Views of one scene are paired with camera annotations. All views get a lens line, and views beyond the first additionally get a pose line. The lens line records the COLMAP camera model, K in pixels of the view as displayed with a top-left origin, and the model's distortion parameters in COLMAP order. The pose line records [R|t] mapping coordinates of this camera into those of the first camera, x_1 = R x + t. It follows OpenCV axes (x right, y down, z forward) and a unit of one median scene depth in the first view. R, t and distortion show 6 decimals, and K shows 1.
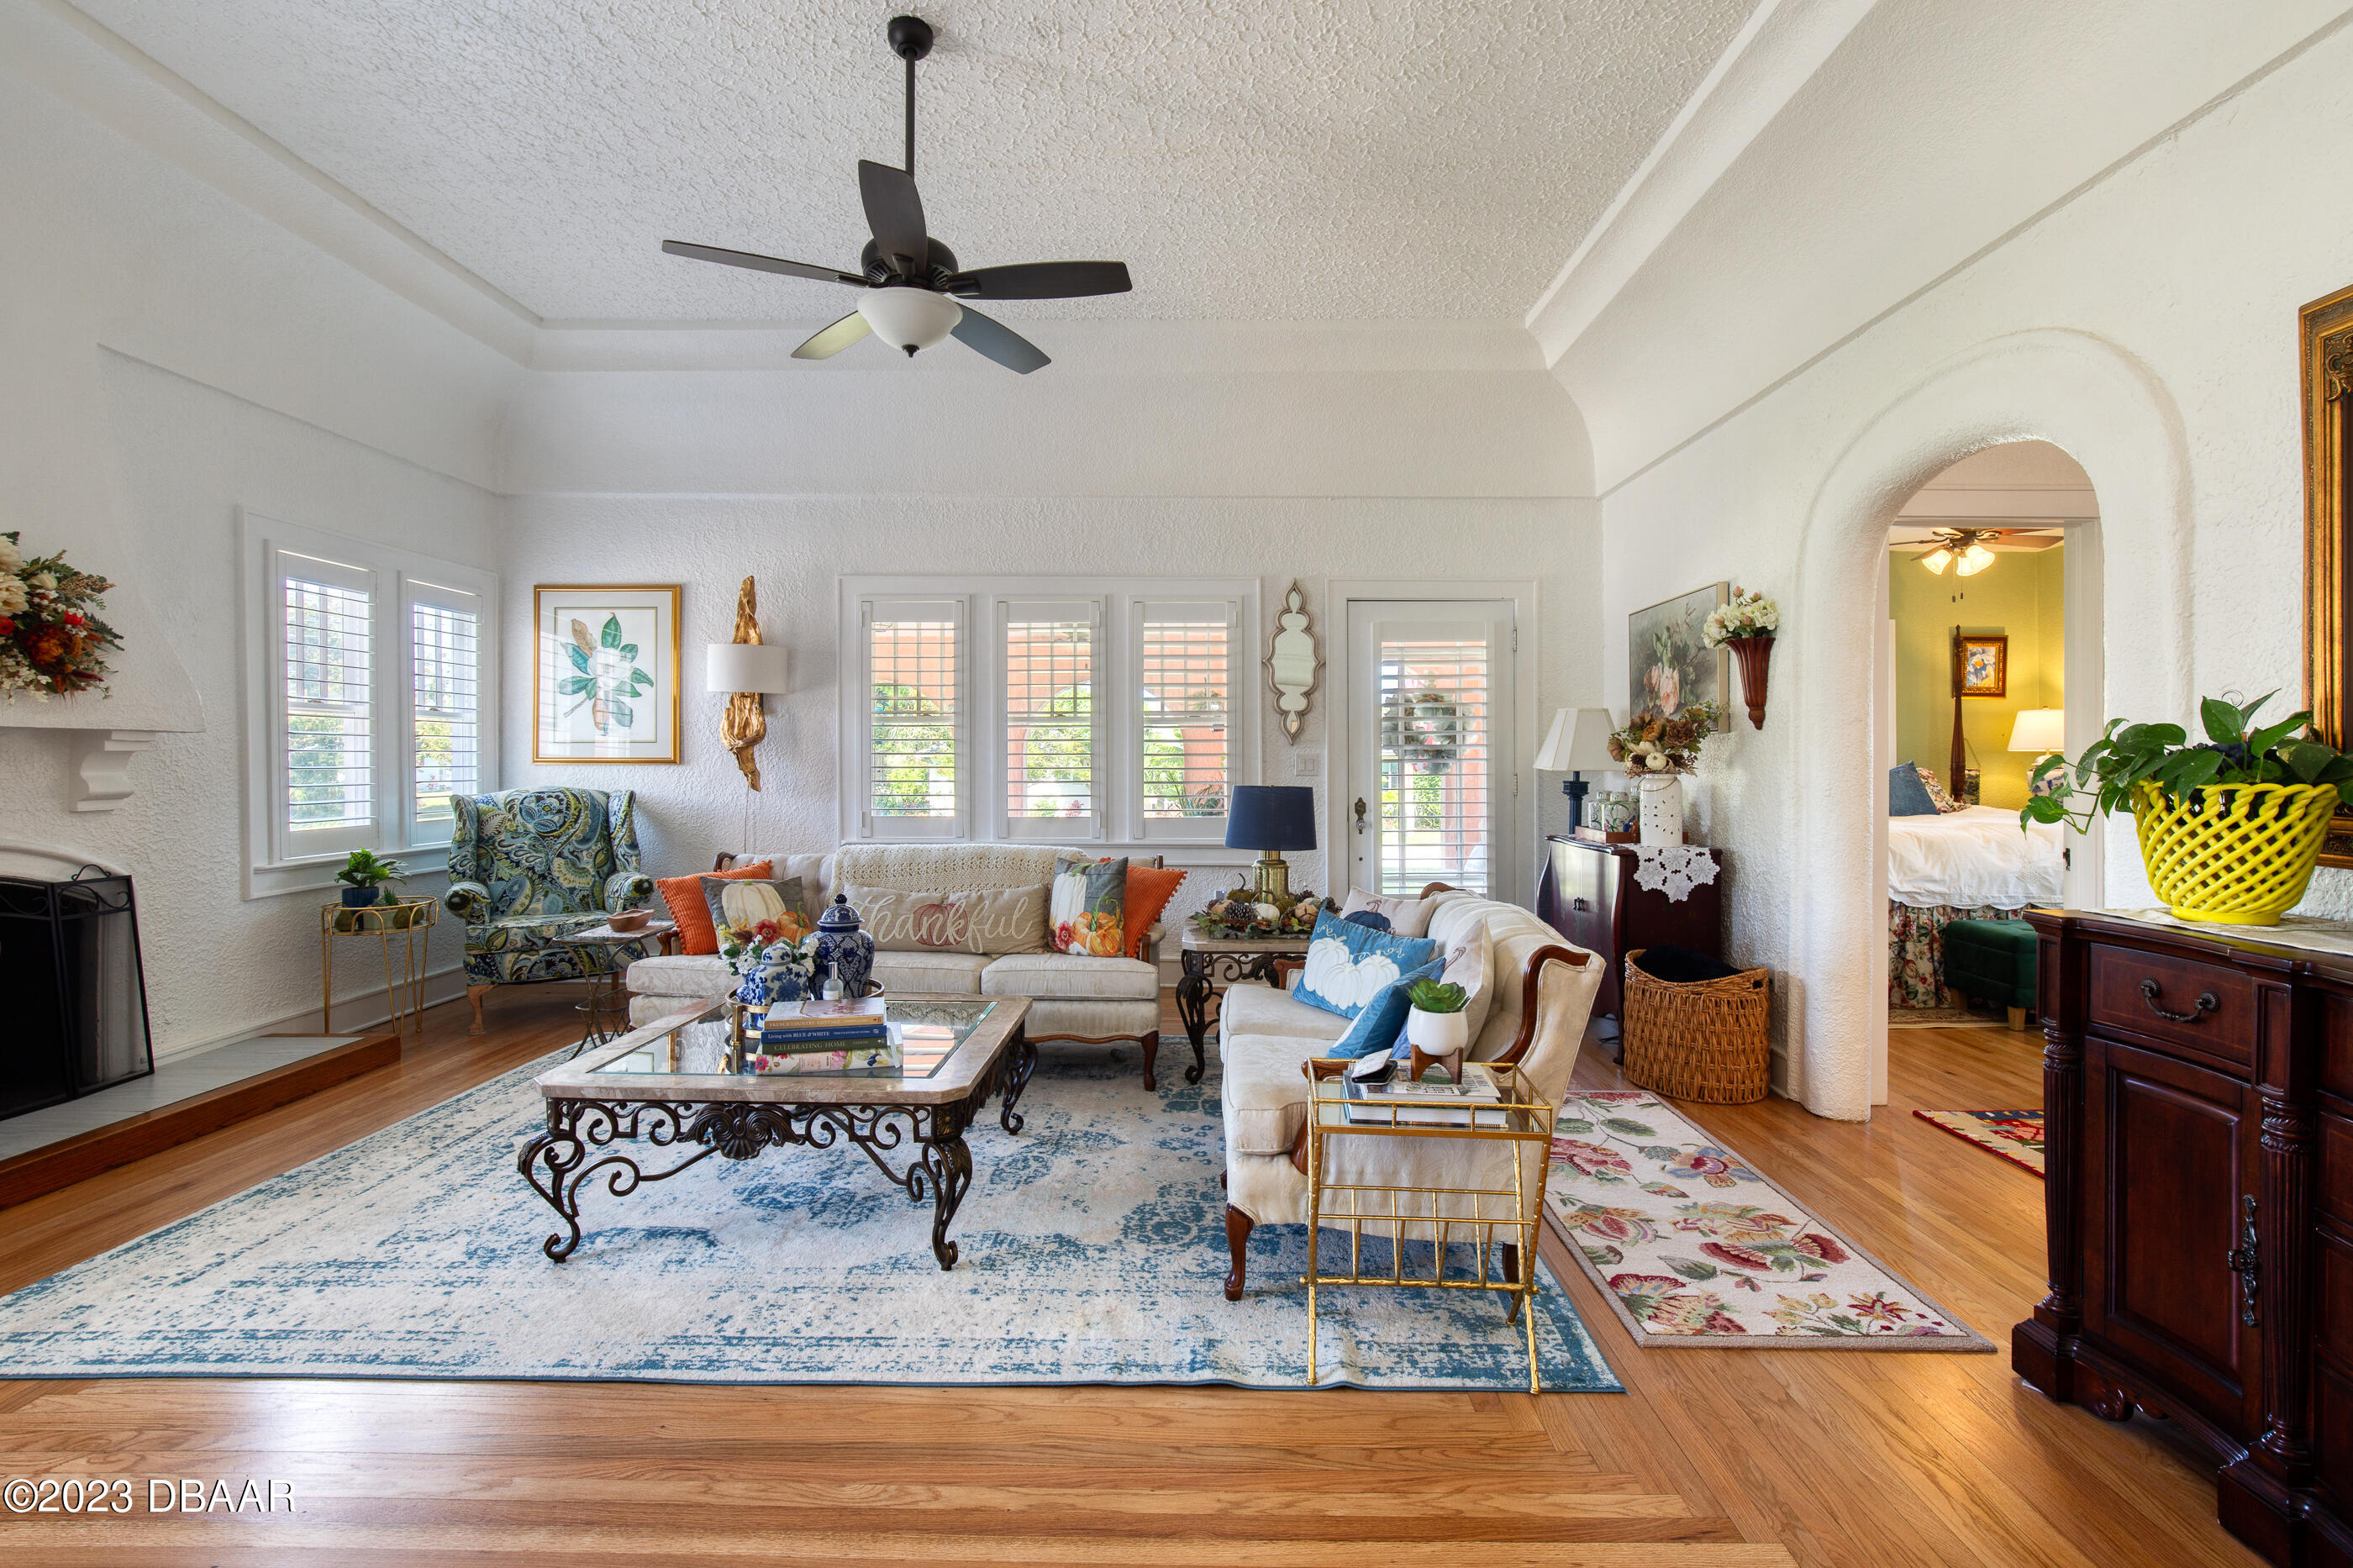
lens RADIAL K [[1070.6, 0, 1205.6], [0, 1070.6, 769.8], [0, 0, 1]] dist [-0.021435, 0.007385]
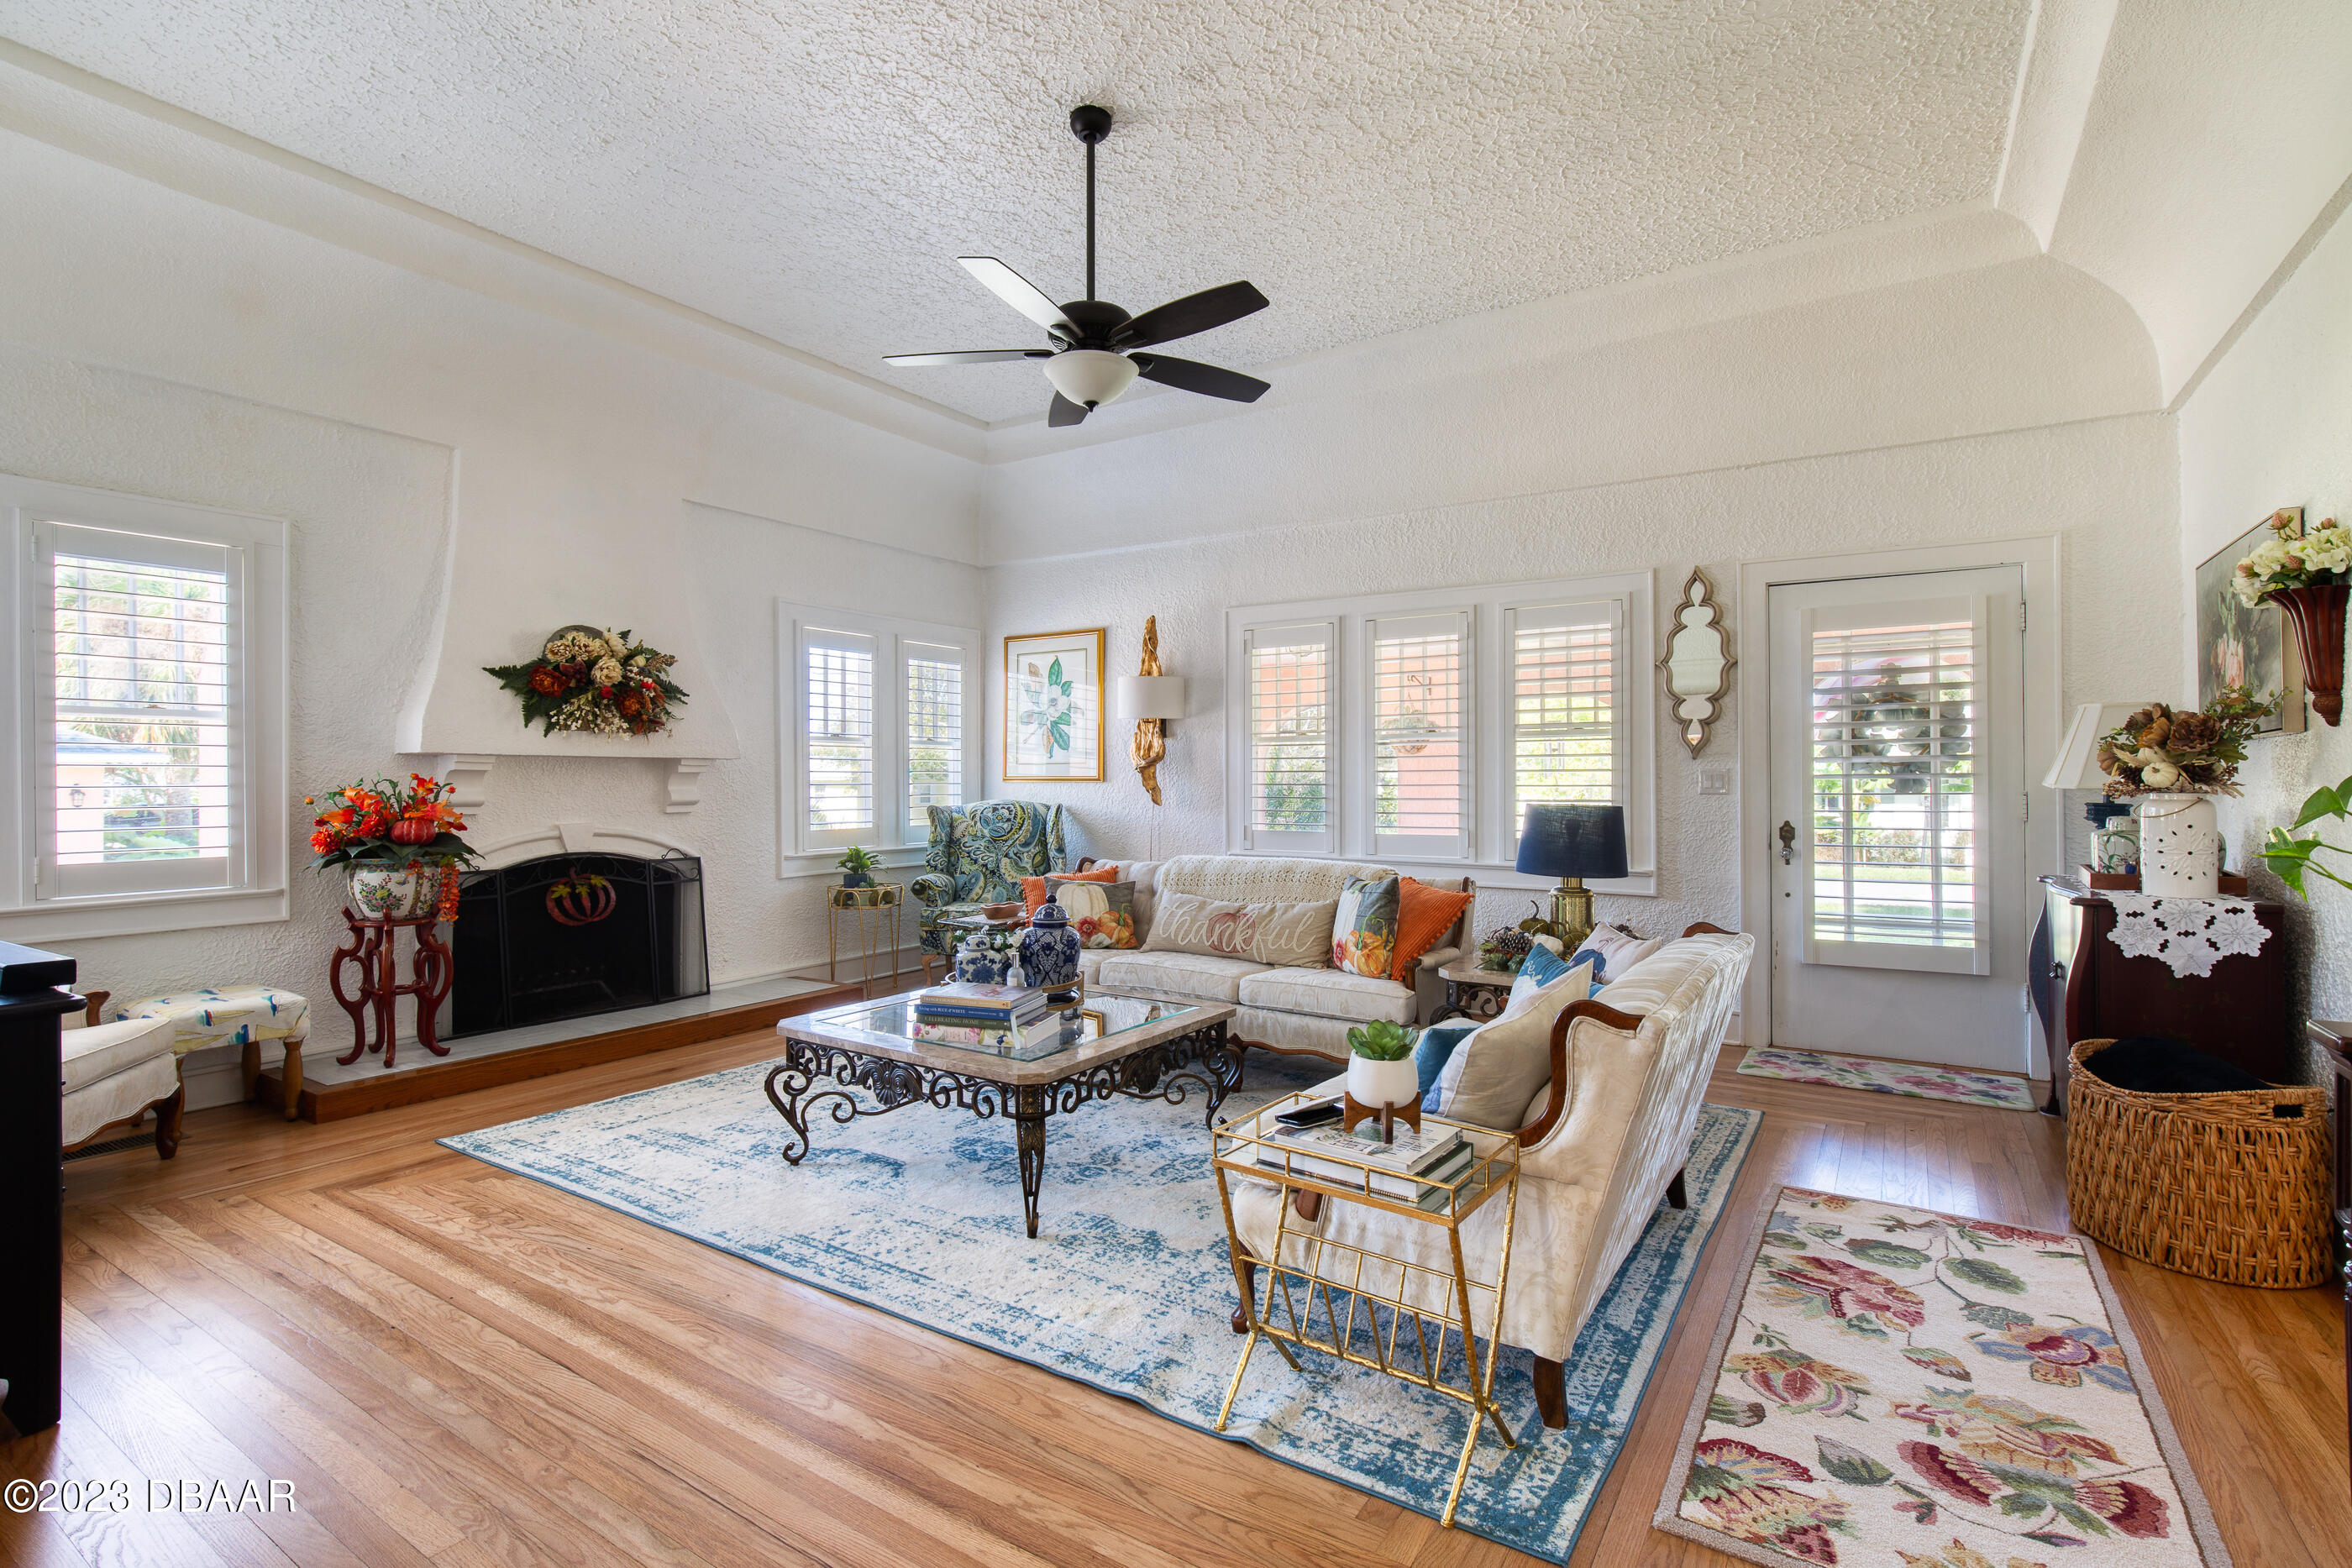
lens RADIAL K [[1070.1, 0, 1198.8], [0, 1070.1, 773.1], [0, 0, 1]] dist [-0.021435, 0.007385]
pose [[0.851674, -0.005995, -0.524038, 0.246843], [-0.002194, 0.999885, -0.015004, 0.003002], [0.524068, 0.013928, 0.851563, 0.075126]]
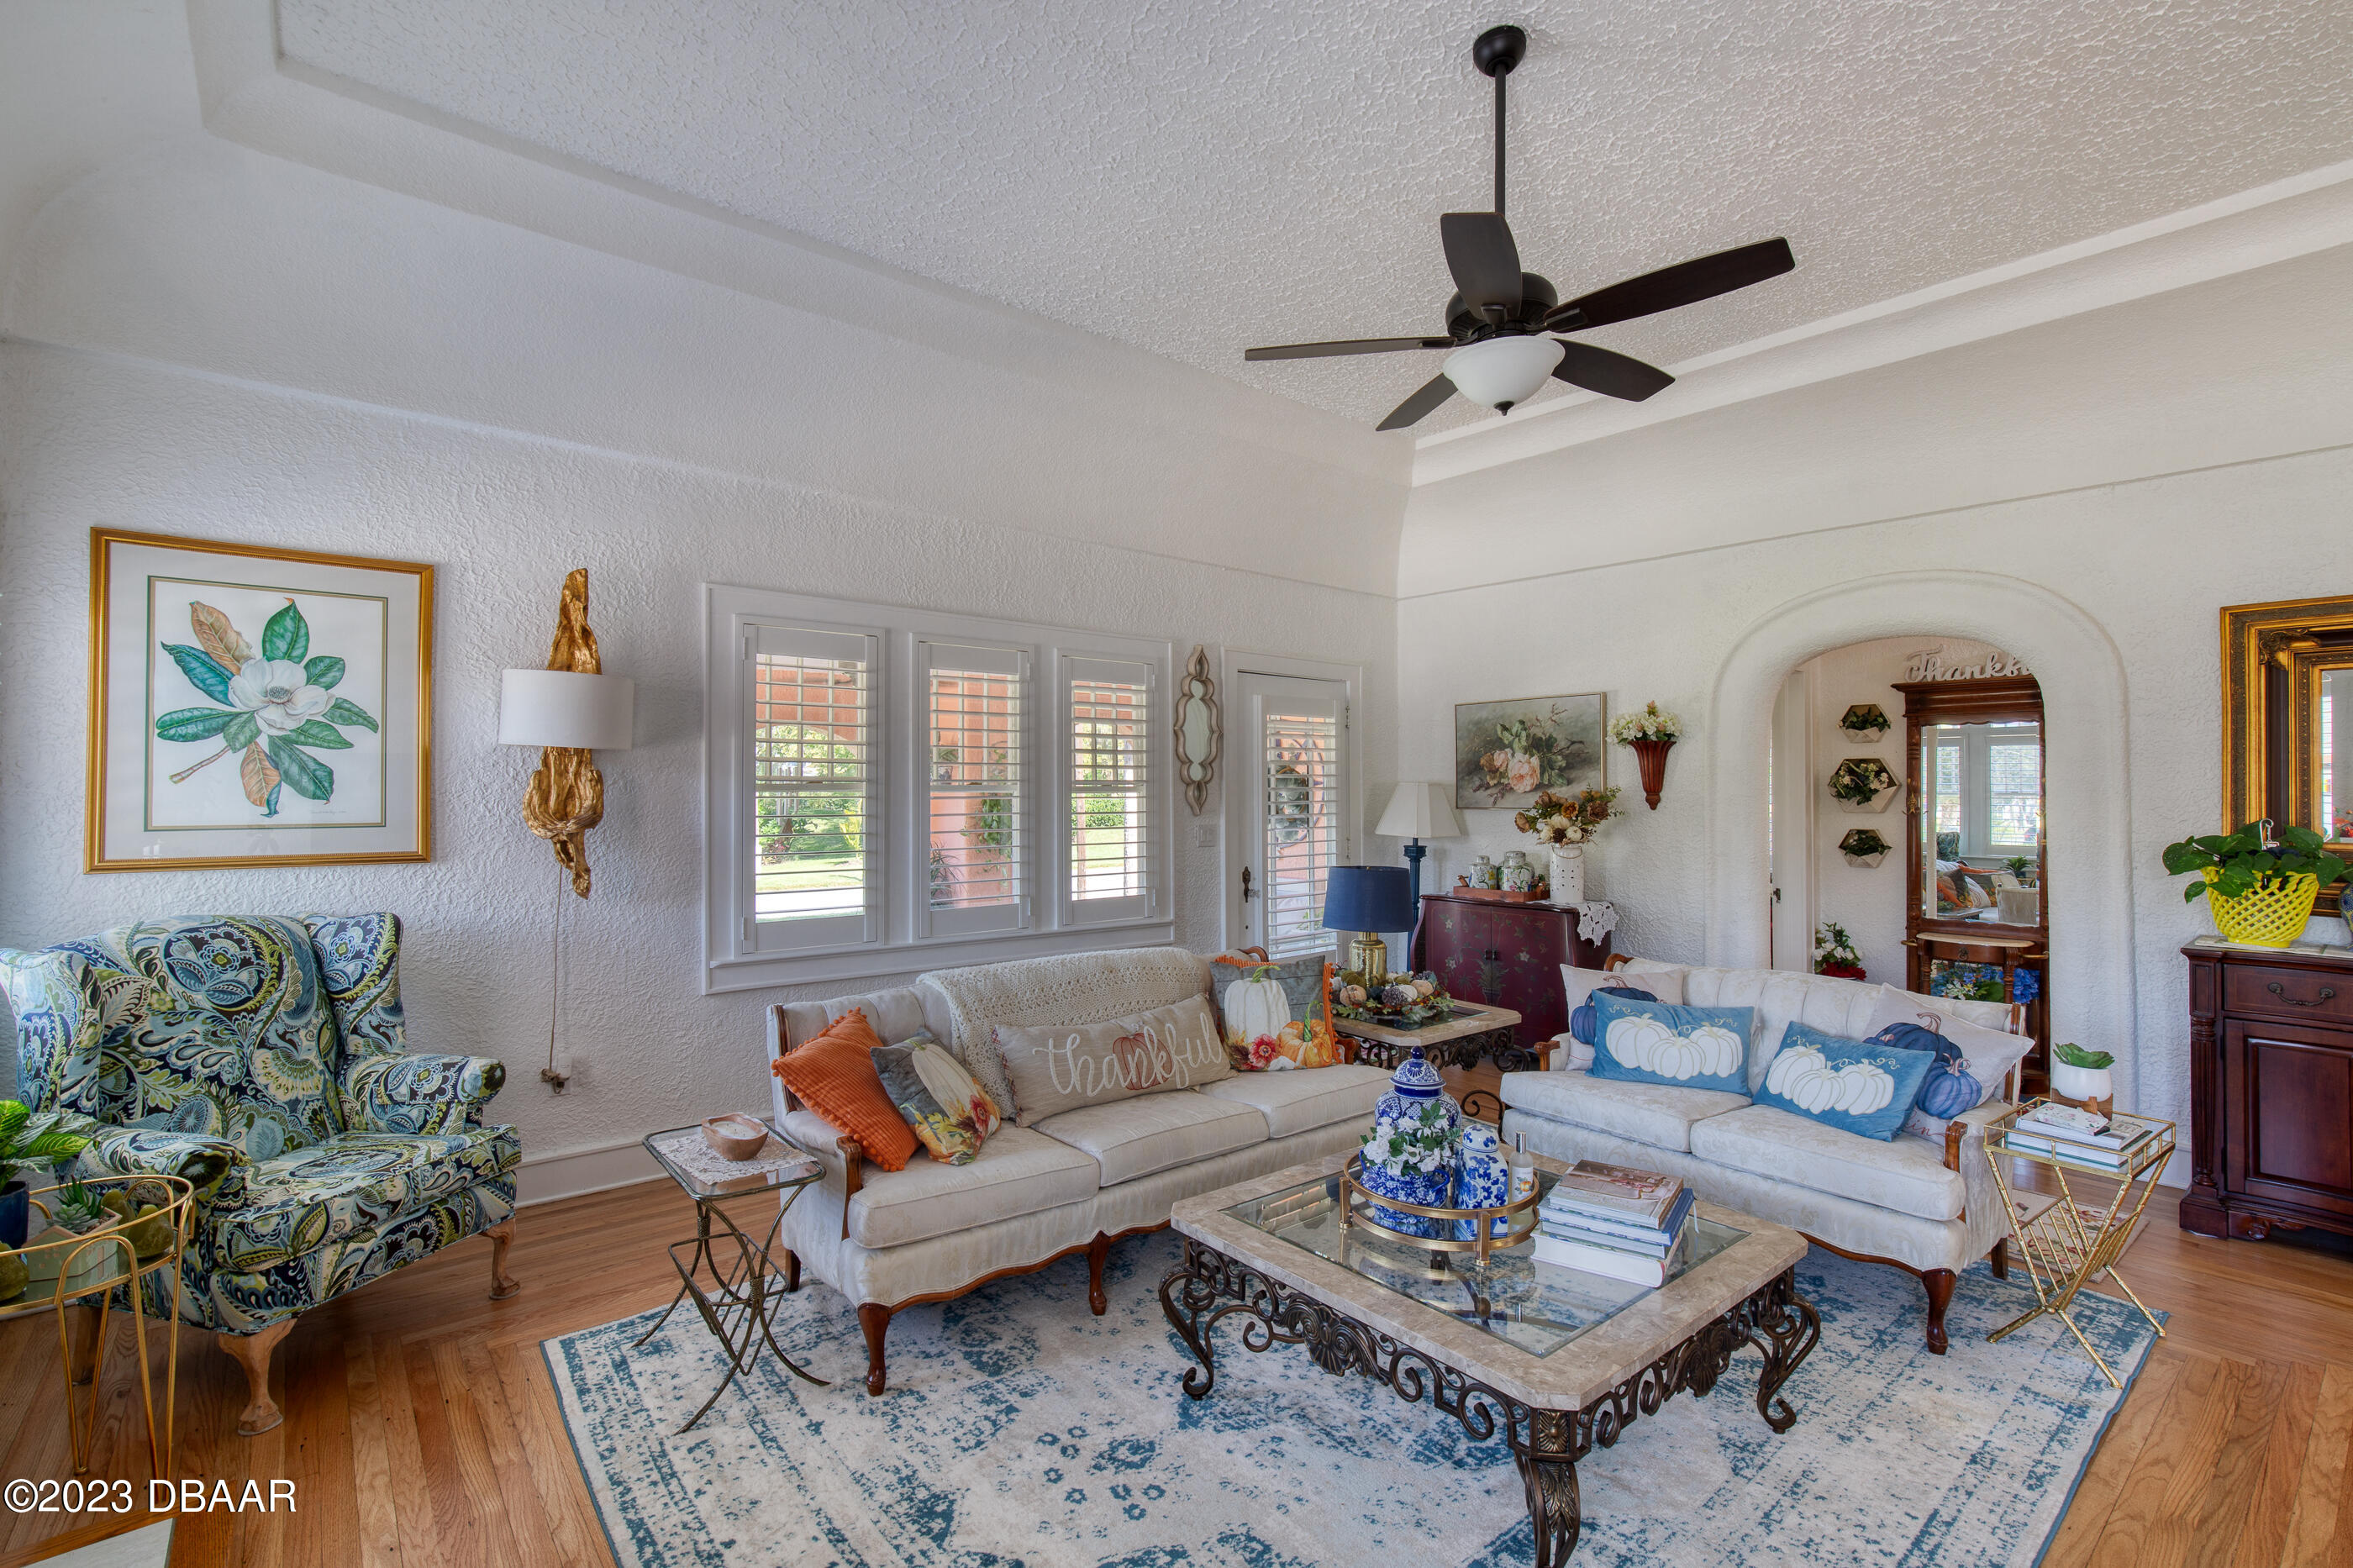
lens RADIAL K [[1070.6, 0, 1181.5], [0, 1070.6, 782.3], [0, 0, 1]] dist [-0.021435, 0.007385]
pose [[0.767363, 0.006089, 0.641184, -0.665914], [0.003361, 0.999903, -0.013518, -0.049093], [-0.641204, 0.012528, 0.767268, 0.322294]]
